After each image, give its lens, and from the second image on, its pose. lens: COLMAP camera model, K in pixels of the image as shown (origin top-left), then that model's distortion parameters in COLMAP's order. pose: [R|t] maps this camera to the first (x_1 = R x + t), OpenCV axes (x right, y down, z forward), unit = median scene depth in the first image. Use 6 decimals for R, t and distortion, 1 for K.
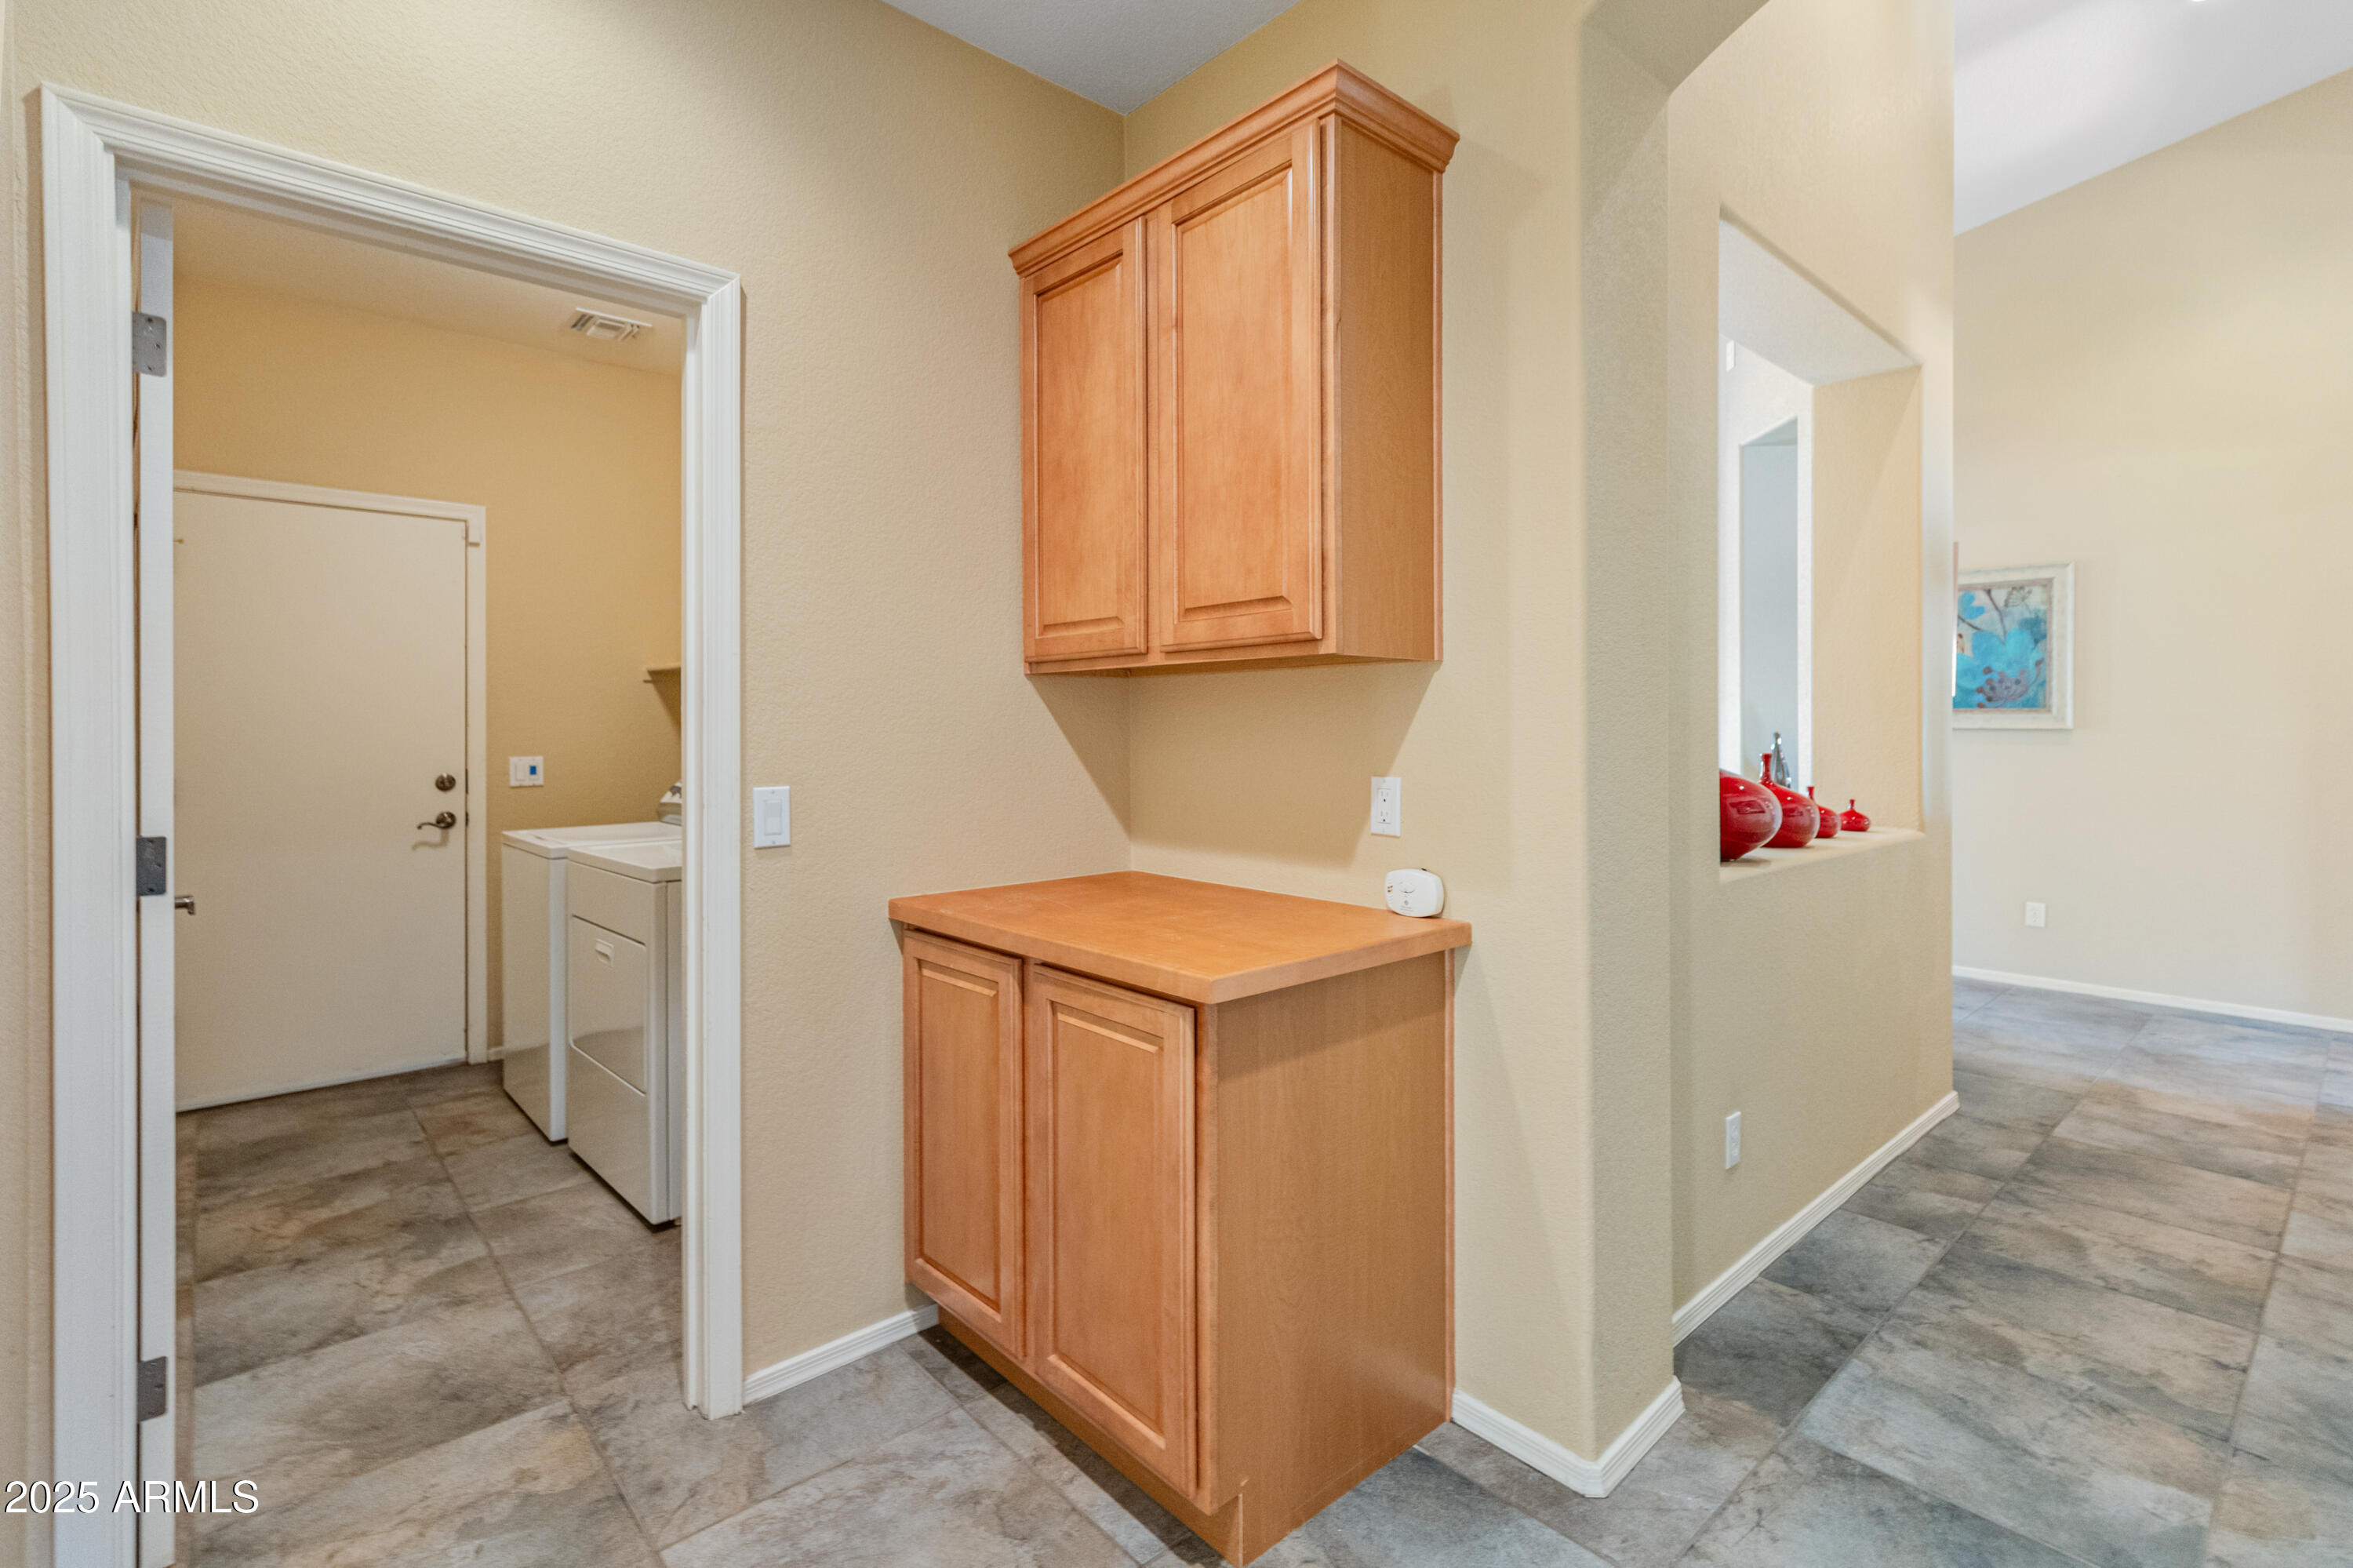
lens RADIAL K [[1103.3, 0, 1180.4], [0, 1103.3, 727.7], [0, 0, 1]] dist [0.009564, -0.000891]
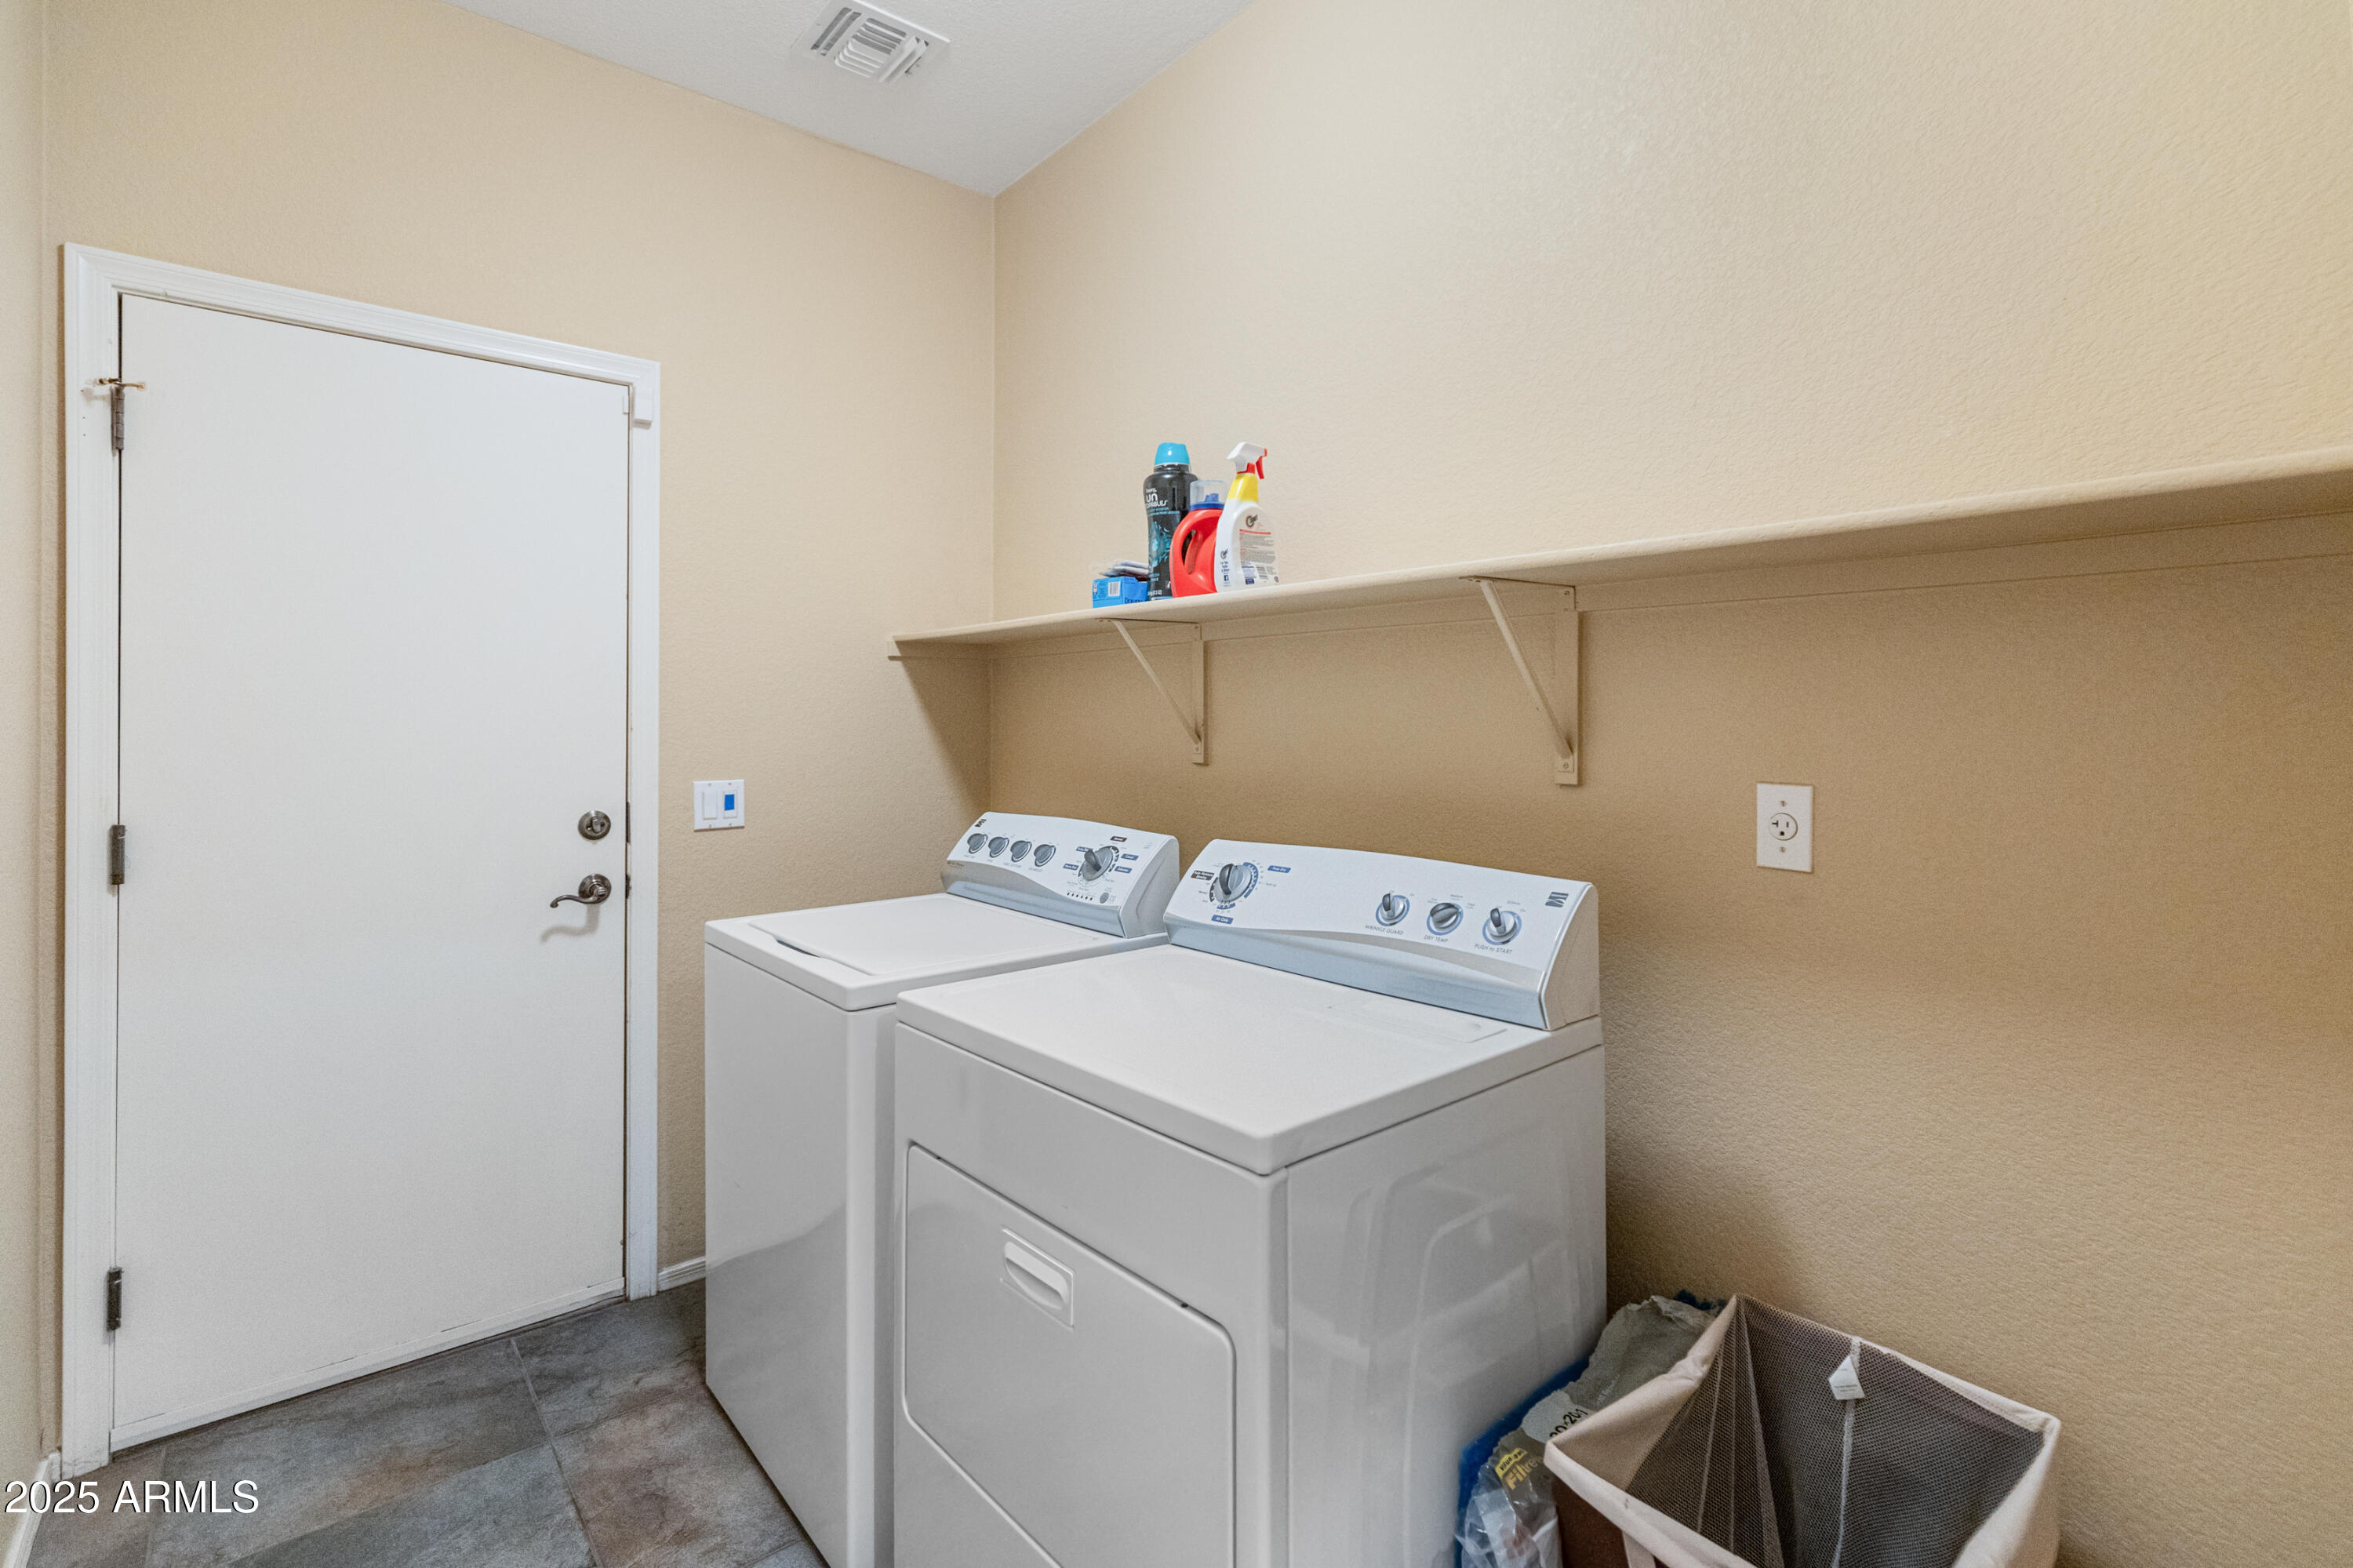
lens RADIAL K [[1103.3, 0, 1178.6], [0, 1103.3, 715.2], [0, 0, 1]] dist [0.009564, -0.000891]
pose [[0.999375, 0.004061, -0.035111, -0.329953], [-0.004167, 0.999987, -0.002967, -0.008646], [0.035098, 0.003112, 0.999379, 0.419031]]
